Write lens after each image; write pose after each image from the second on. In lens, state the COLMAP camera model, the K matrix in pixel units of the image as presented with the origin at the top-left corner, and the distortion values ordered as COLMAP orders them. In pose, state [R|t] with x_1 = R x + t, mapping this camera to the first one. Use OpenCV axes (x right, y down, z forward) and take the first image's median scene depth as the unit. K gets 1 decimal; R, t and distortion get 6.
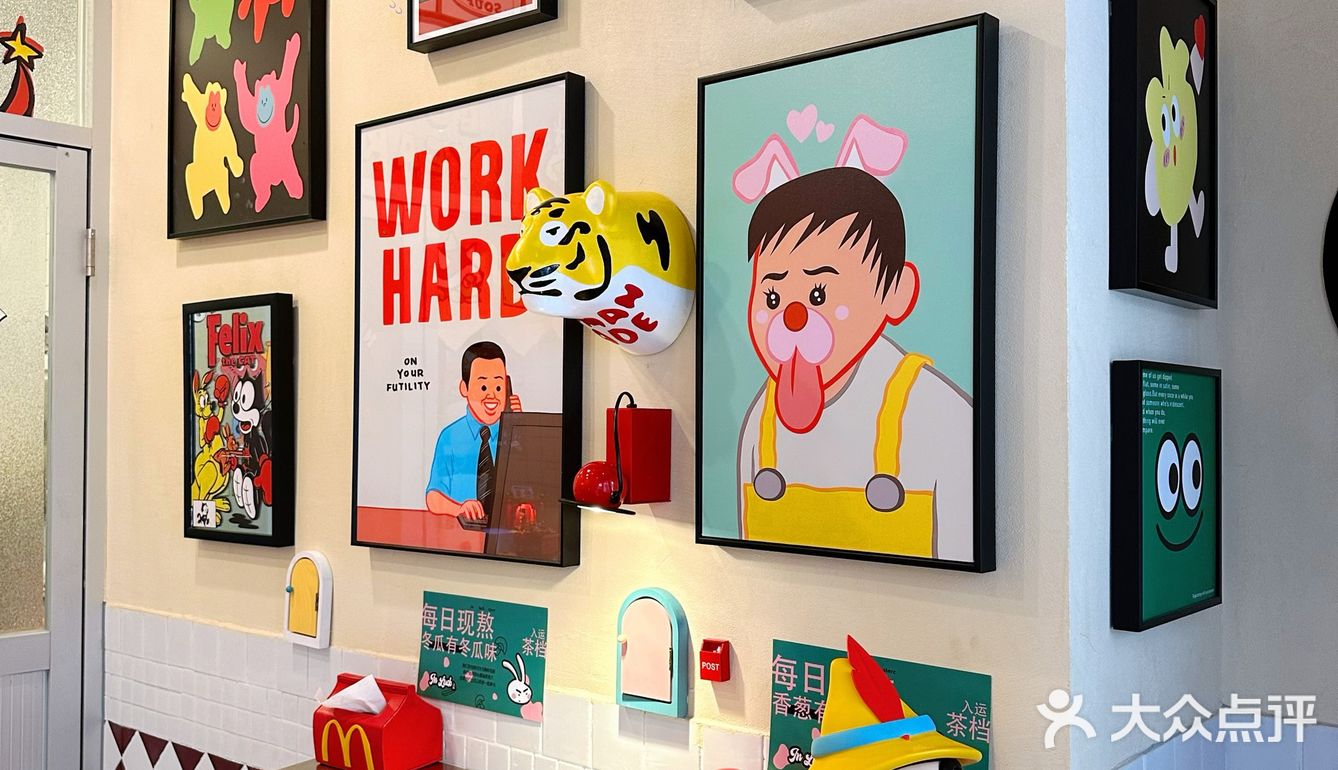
lens RADIAL K [[1231.7, 0, 669.0], [0, 1231.7, 385.0], [0, 0, 1]] dist [0.089916, -0.006078]
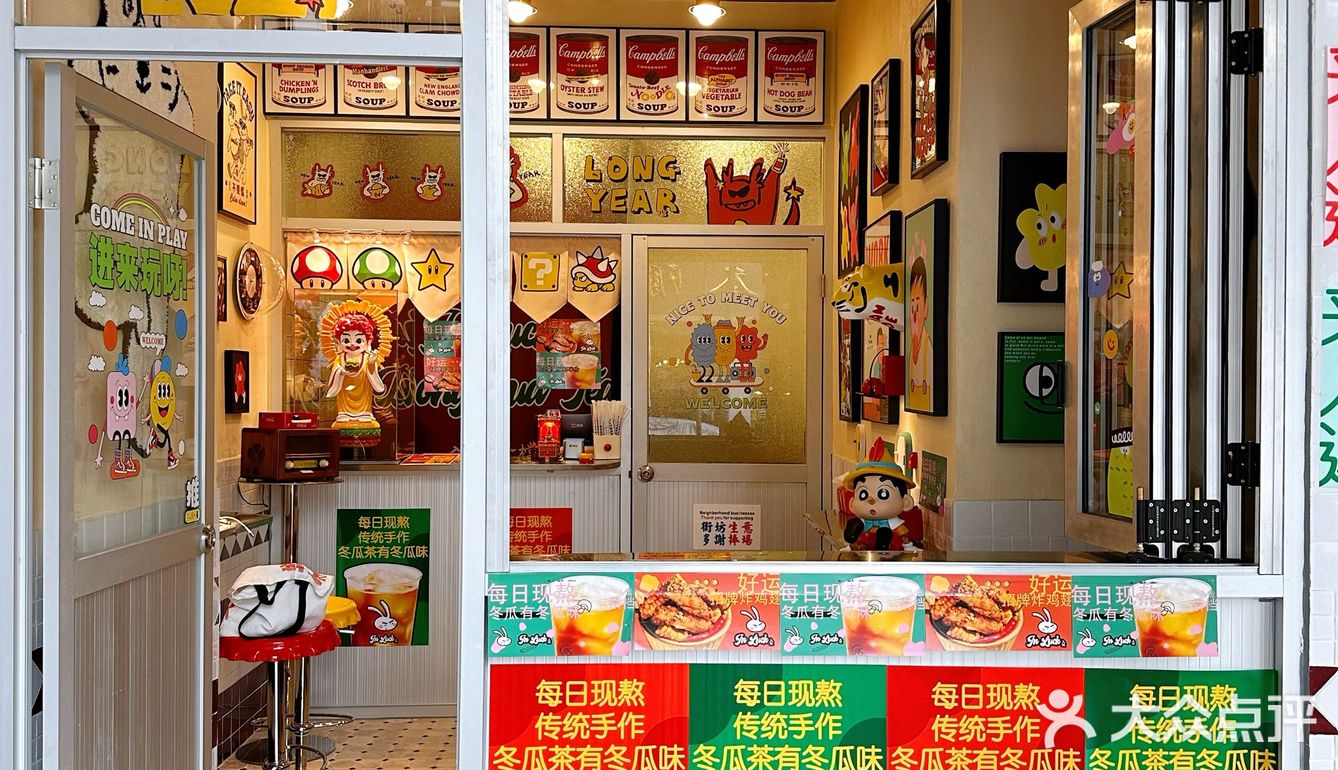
lens RADIAL K [[1231.7, 0, 669.0], [0, 1231.7, 385.0], [0, 0, 1]] dist [0.089916, -0.006078]
pose [[0.678996, 0.001534, -0.734140, 1.523493], [0.020498, 0.999568, 0.021047, 0.018131], [0.733855, -0.029339, 0.678672, -1.002825]]
